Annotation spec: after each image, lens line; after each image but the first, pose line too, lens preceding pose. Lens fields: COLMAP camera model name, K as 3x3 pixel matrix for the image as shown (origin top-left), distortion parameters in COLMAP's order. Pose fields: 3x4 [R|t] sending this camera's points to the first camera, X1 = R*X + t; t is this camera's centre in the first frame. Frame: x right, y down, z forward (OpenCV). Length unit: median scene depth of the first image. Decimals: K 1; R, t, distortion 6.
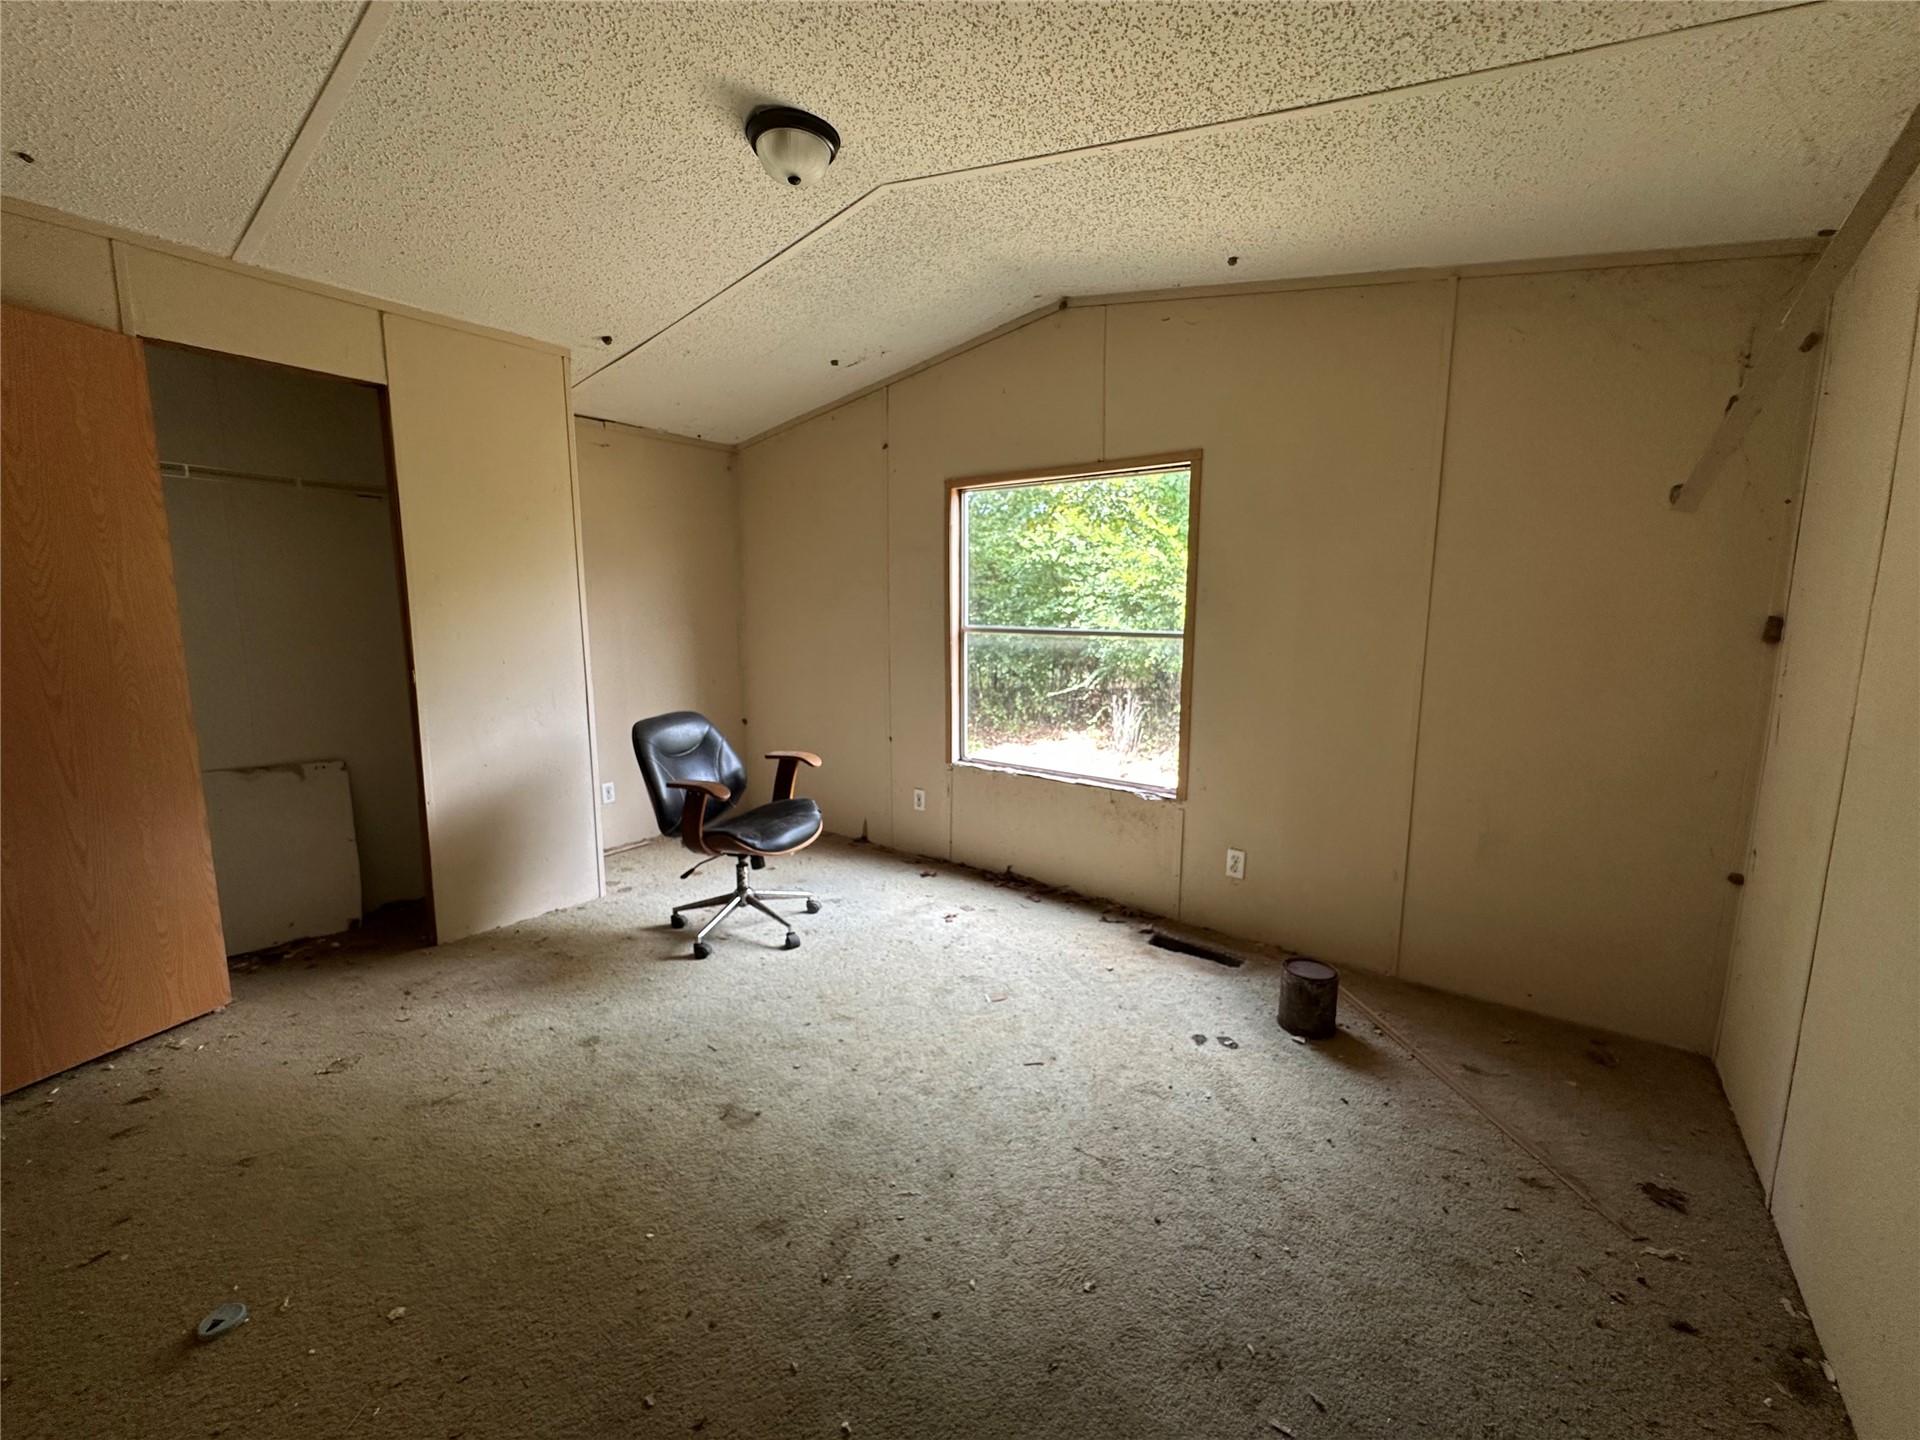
lens RADIAL K [[770.9, 0, 960.0], [0, 770.9, 720.0], [0, 0, 1]] dist [-0.002849, 0.000238]
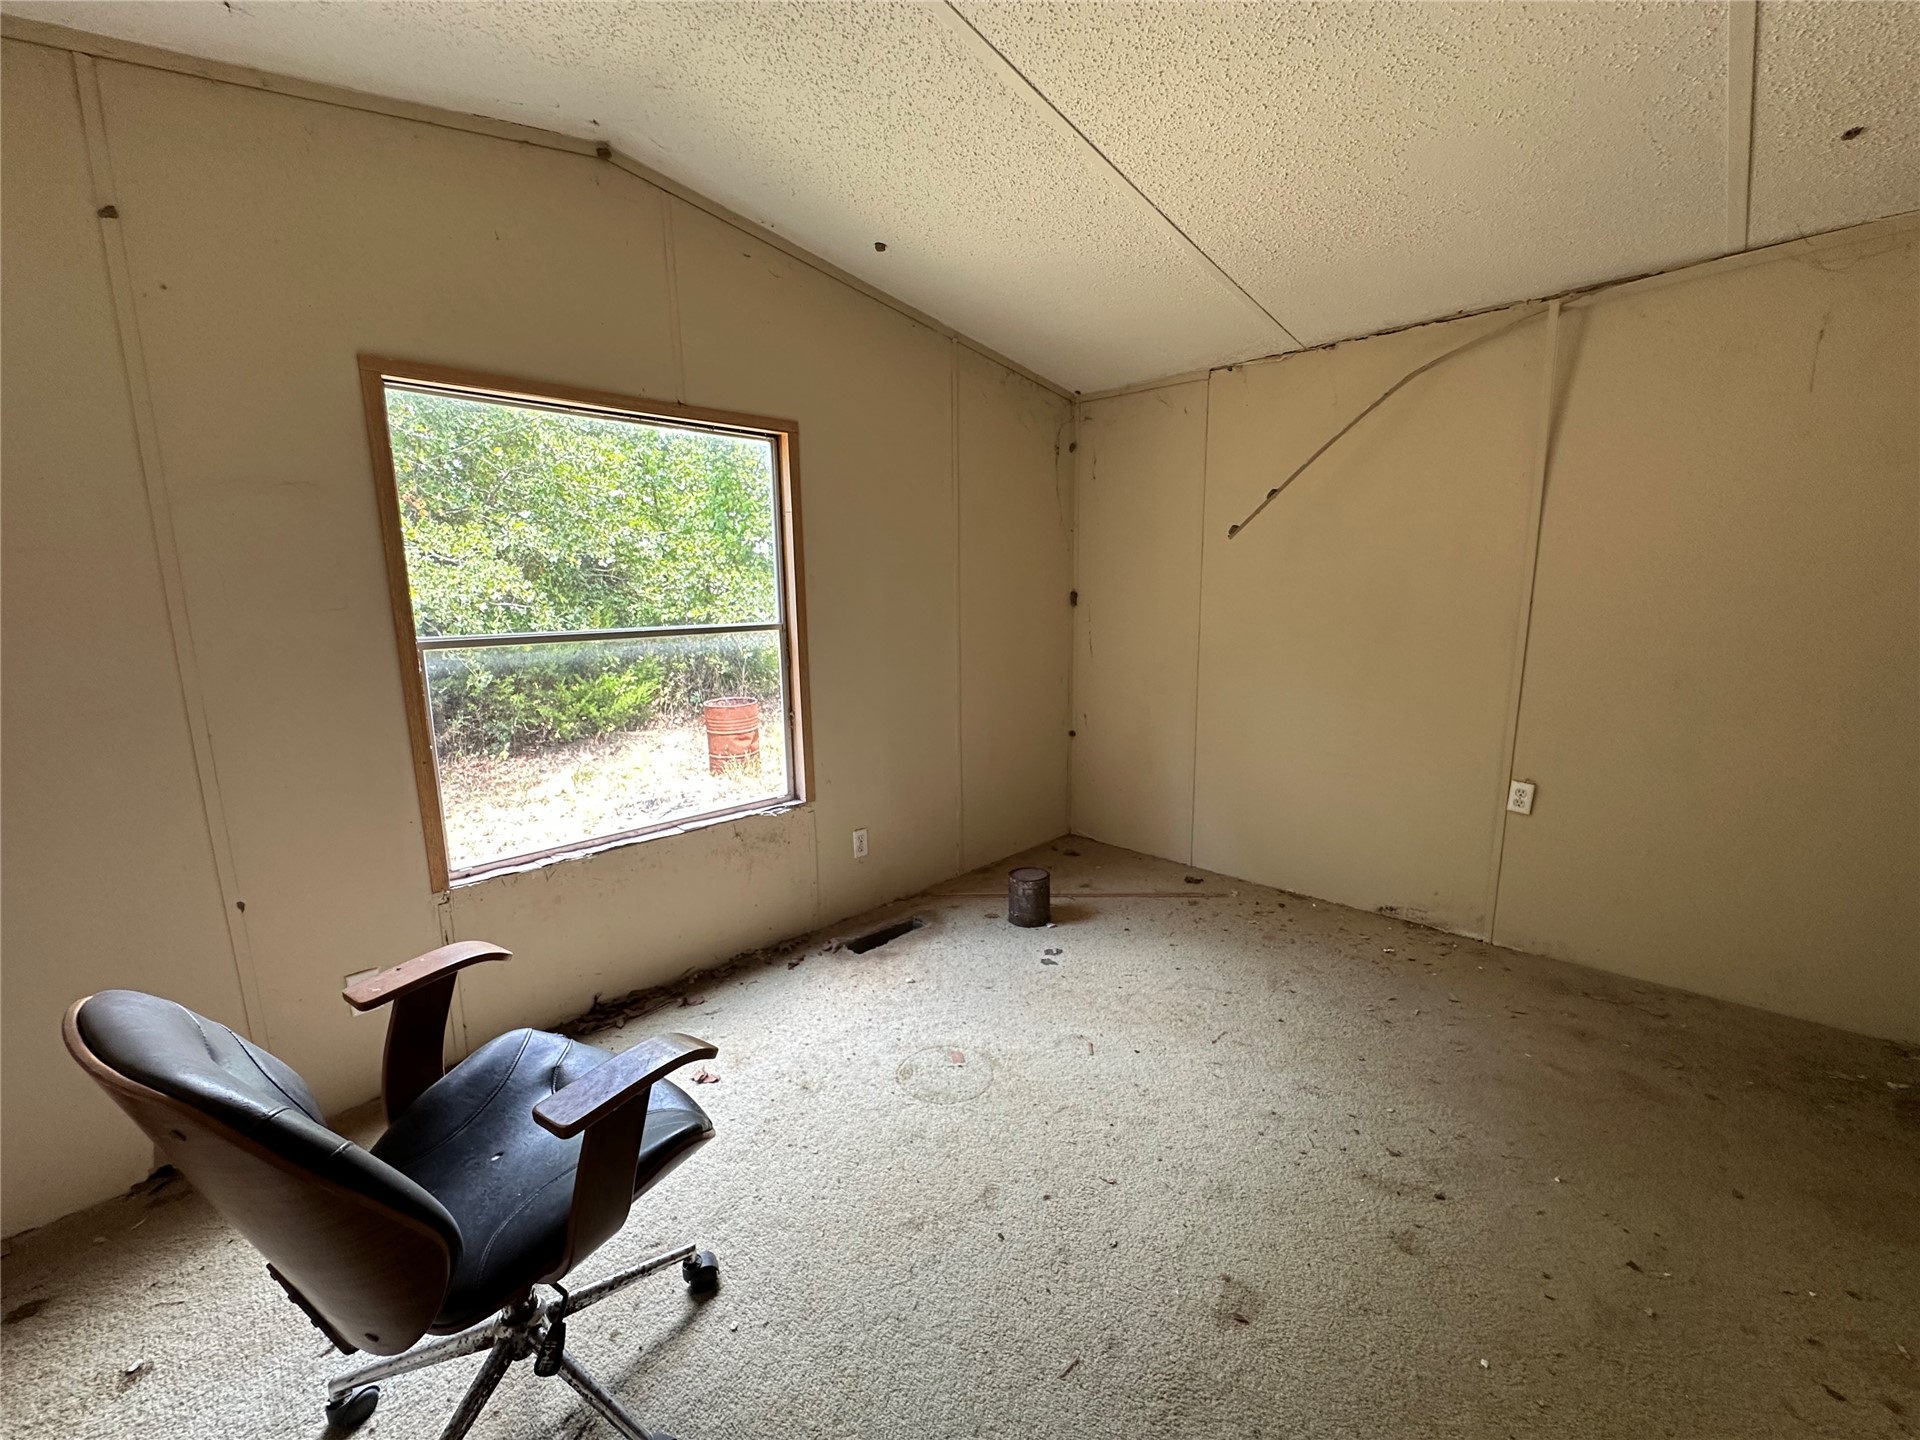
lens RADIAL K [[770.9, 0, 960.0], [0, 770.9, 720.0], [0, 0, 1]] dist [-0.002849, 0.000238]
pose [[0.140801, -0.175290, 0.974397, -0.621483], [0.163440, 0.974813, 0.151747, -0.112176], [-0.976454, 0.137889, 0.165904, 0.706776]]
